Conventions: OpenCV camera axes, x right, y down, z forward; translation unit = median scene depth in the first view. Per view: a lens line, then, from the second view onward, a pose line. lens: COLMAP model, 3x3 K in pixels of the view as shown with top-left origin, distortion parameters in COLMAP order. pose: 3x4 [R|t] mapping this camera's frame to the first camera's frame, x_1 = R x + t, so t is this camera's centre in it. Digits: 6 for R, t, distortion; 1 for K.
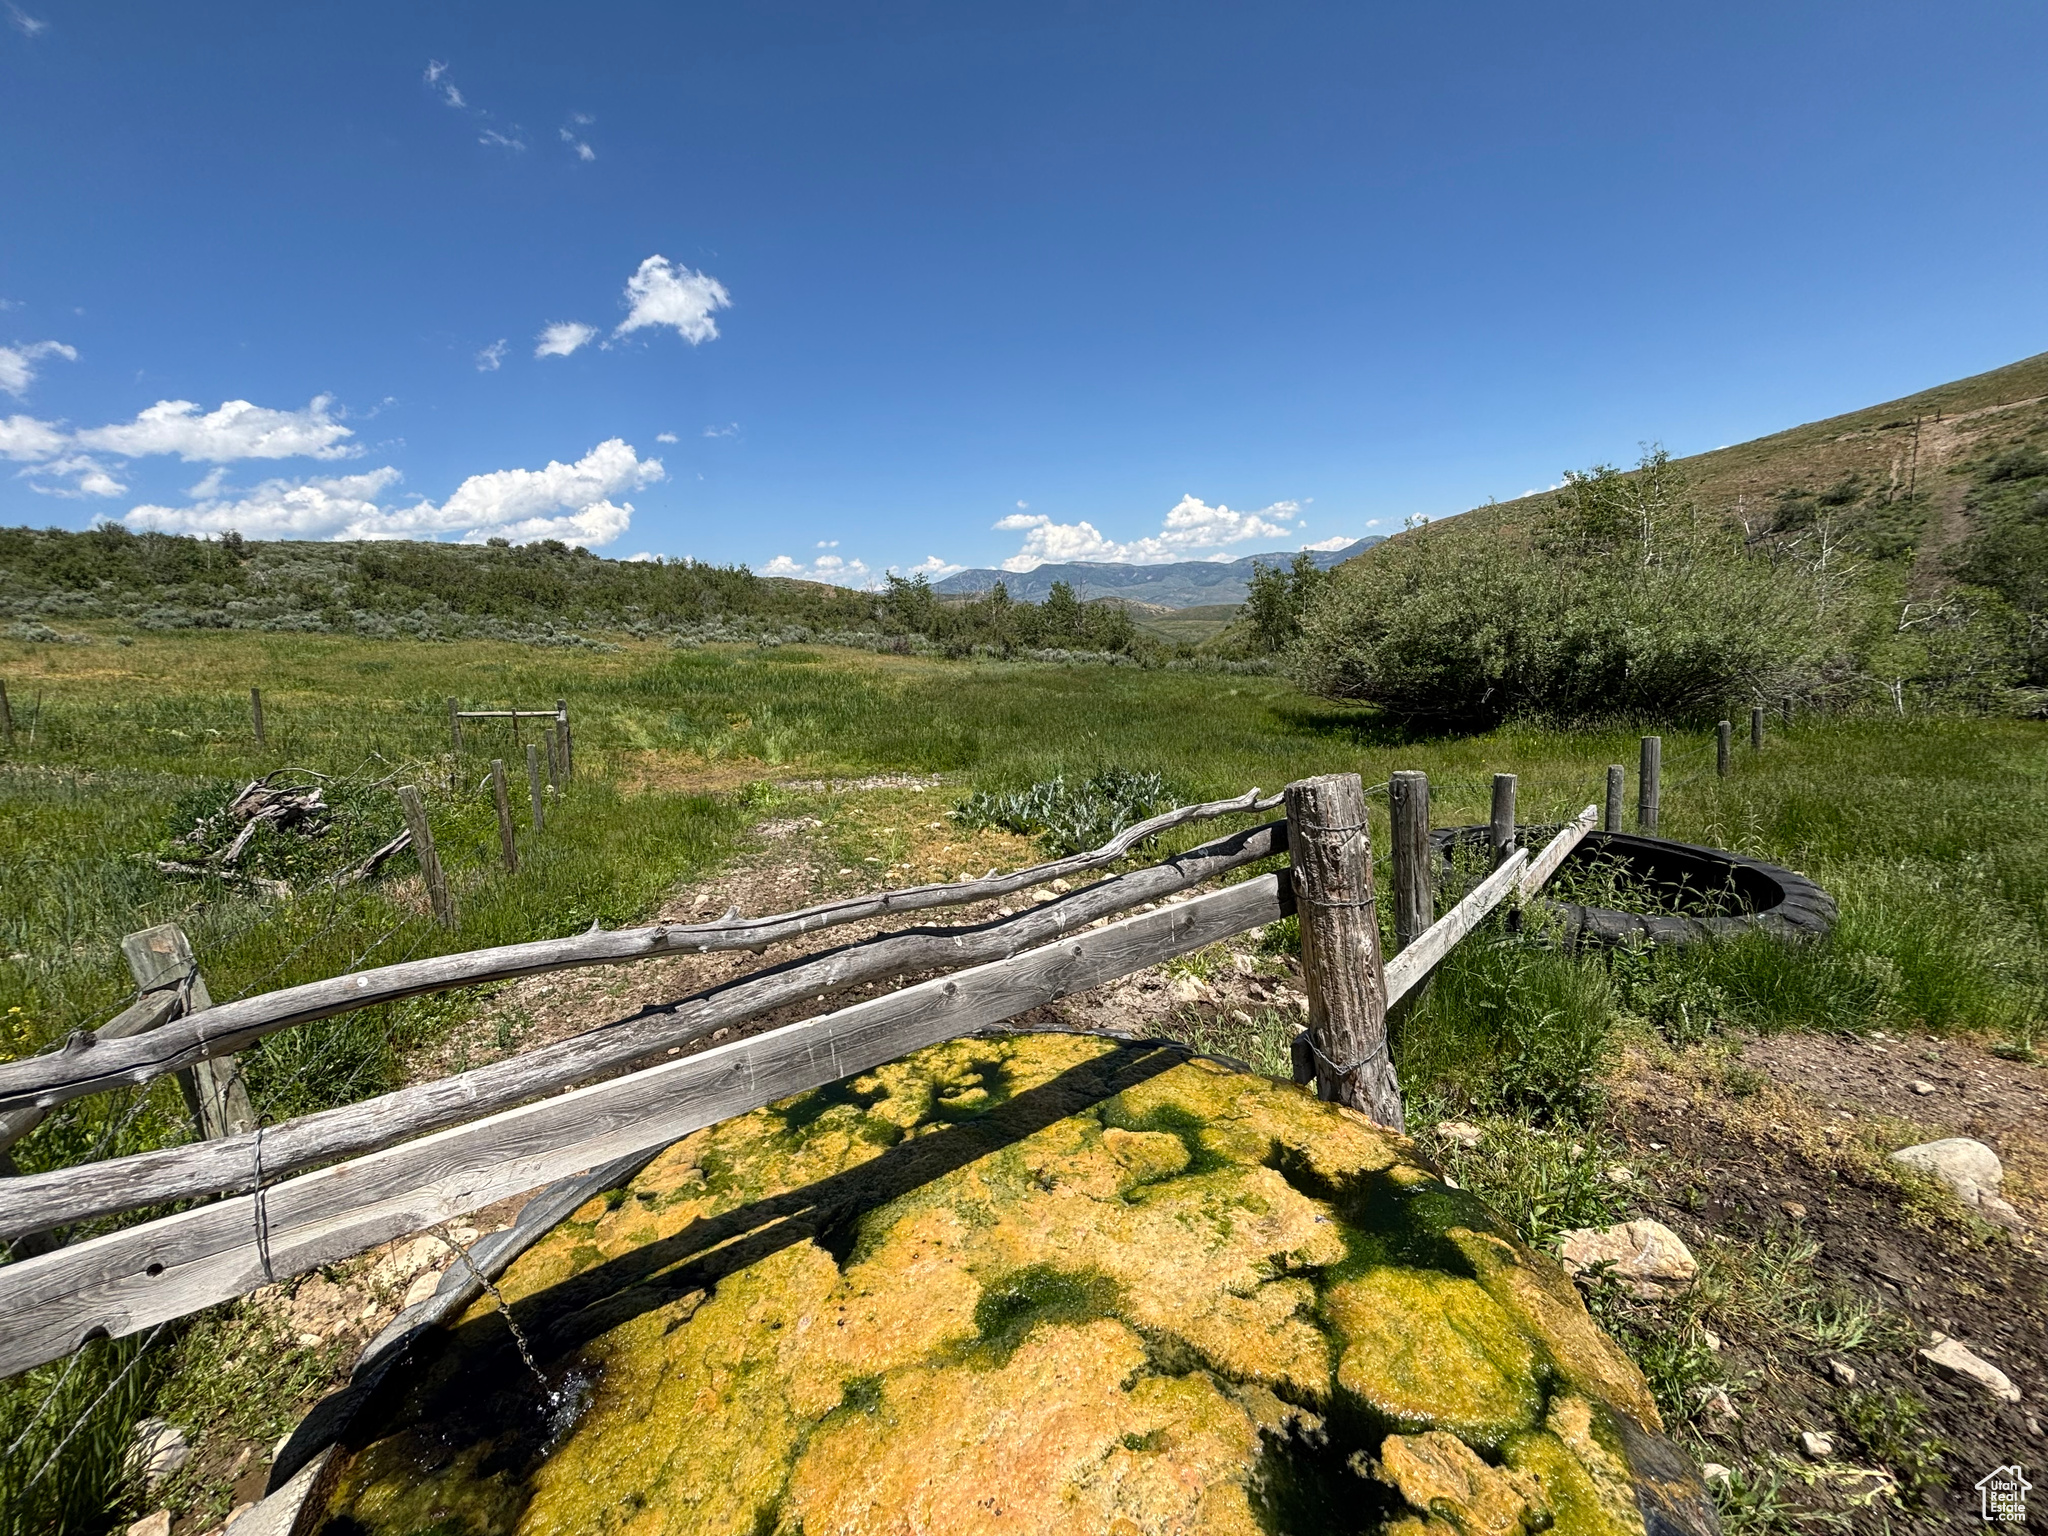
lens RADIAL K [[822.1, 0, 1024.0], [0, 822.1, 768.0], [0, 0, 1]] dist [-0.001627, 0.000447]
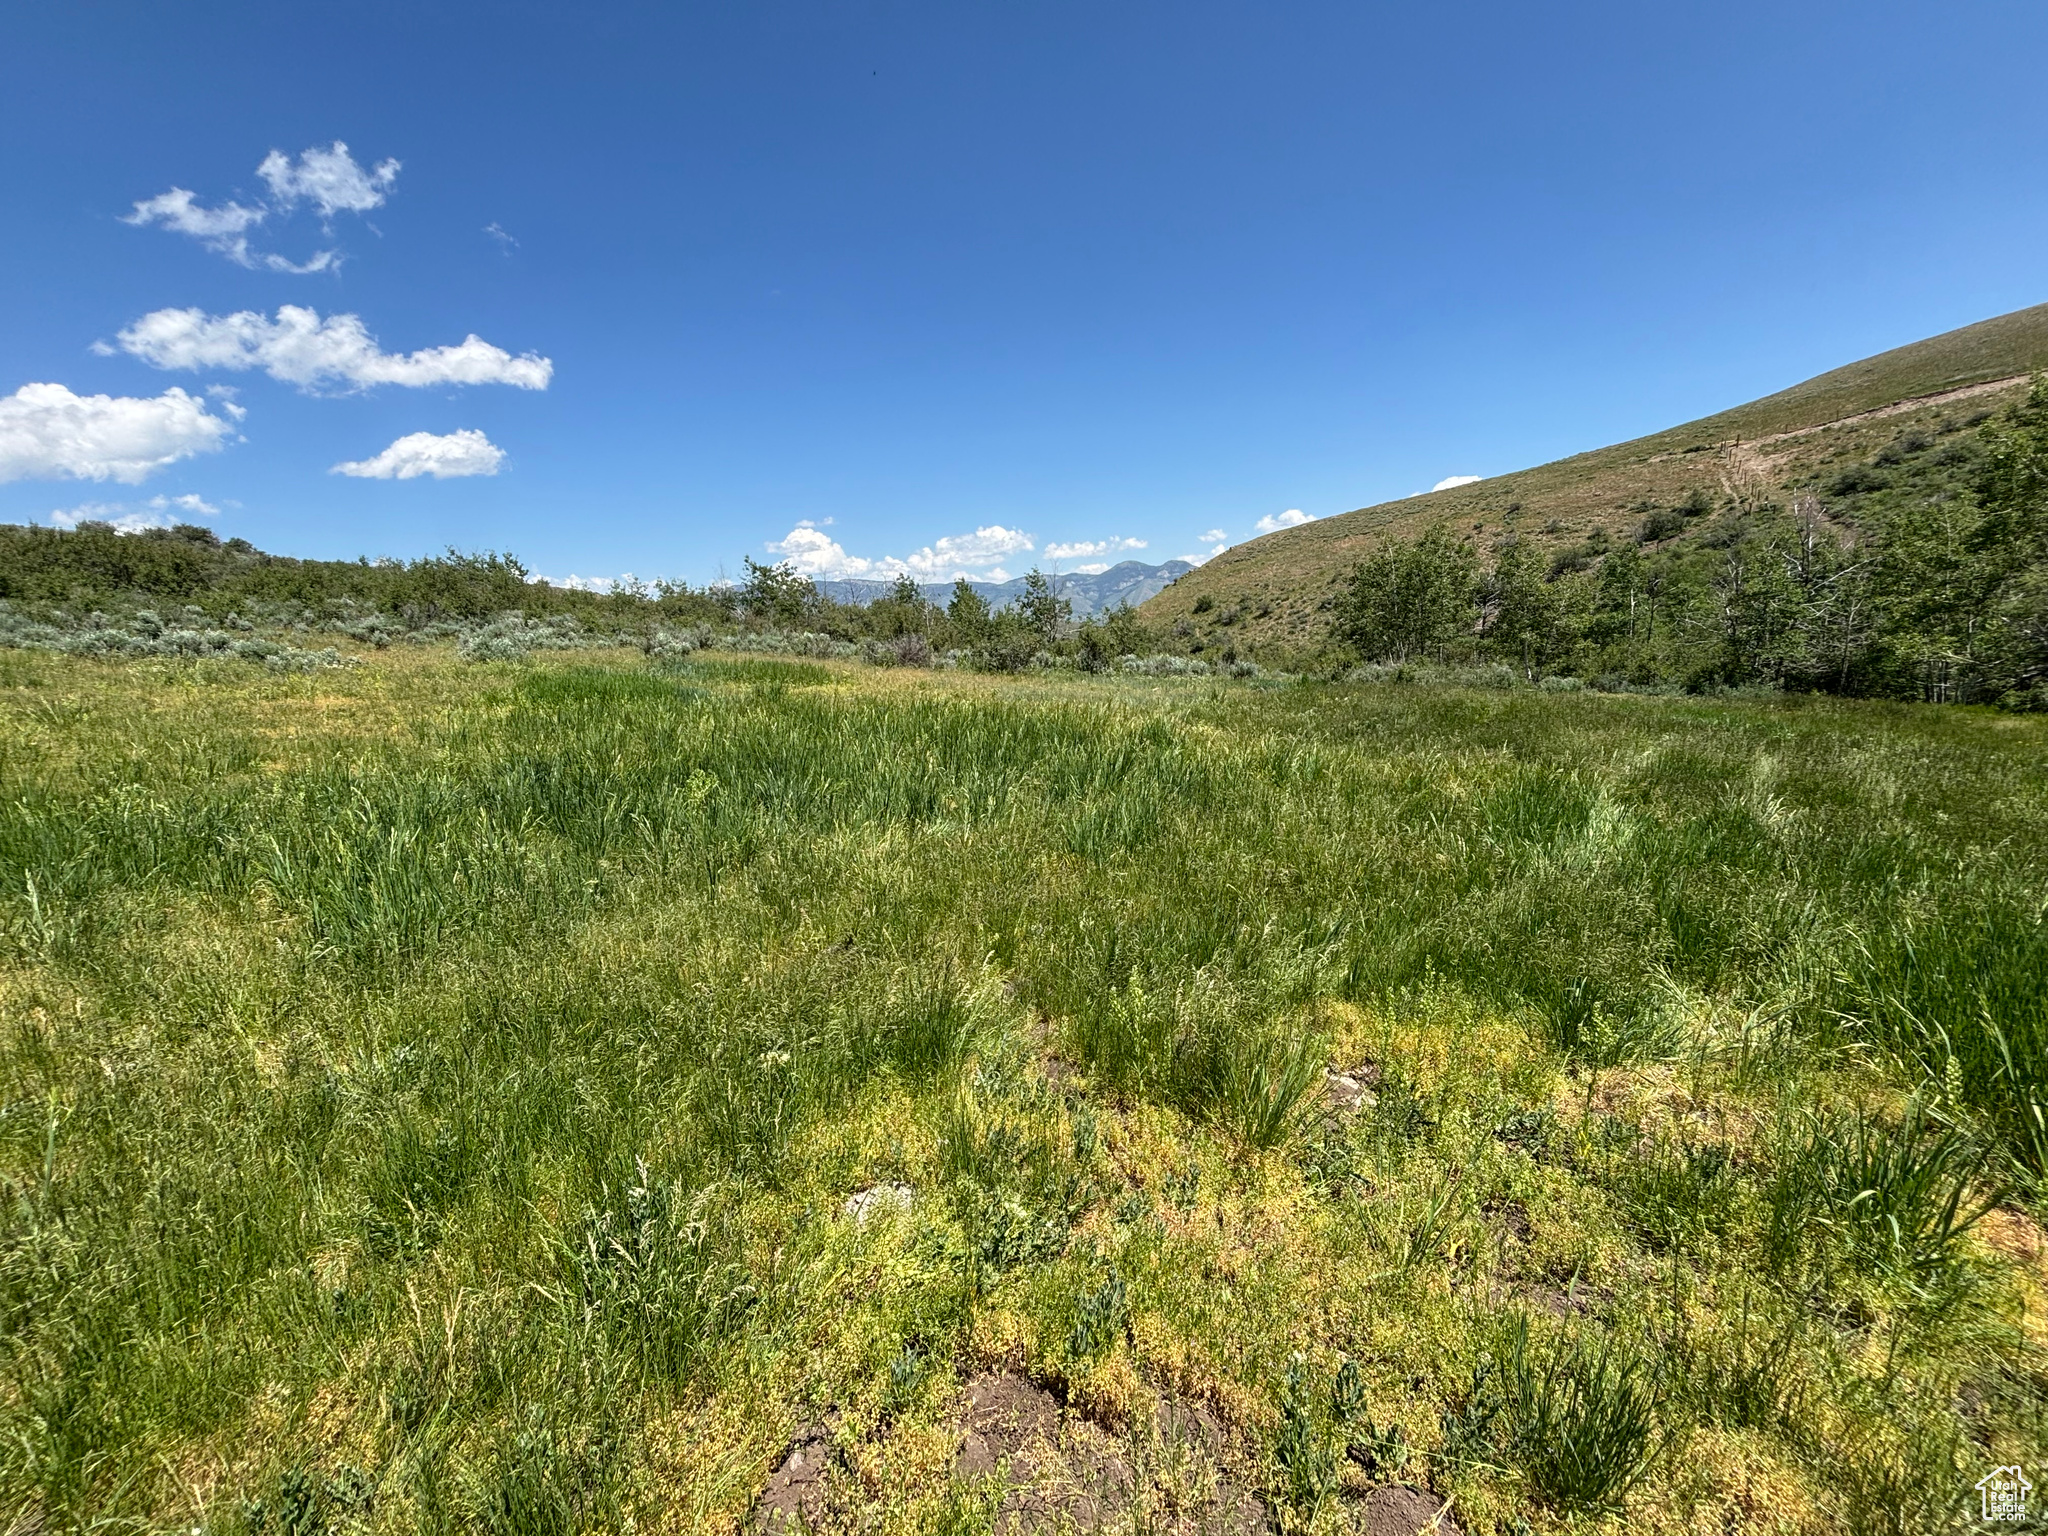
lens RADIAL K [[822.1, 0, 1024.0], [0, 822.1, 768.0], [0, 0, 1]] dist [-0.001627, 0.000447]
pose [[0.964265, -0.046855, 0.260763, -1.262256], [0.053135, 0.998441, -0.017085, -0.299275], [-0.259556, 0.030330, 0.965252, 2.371964]]
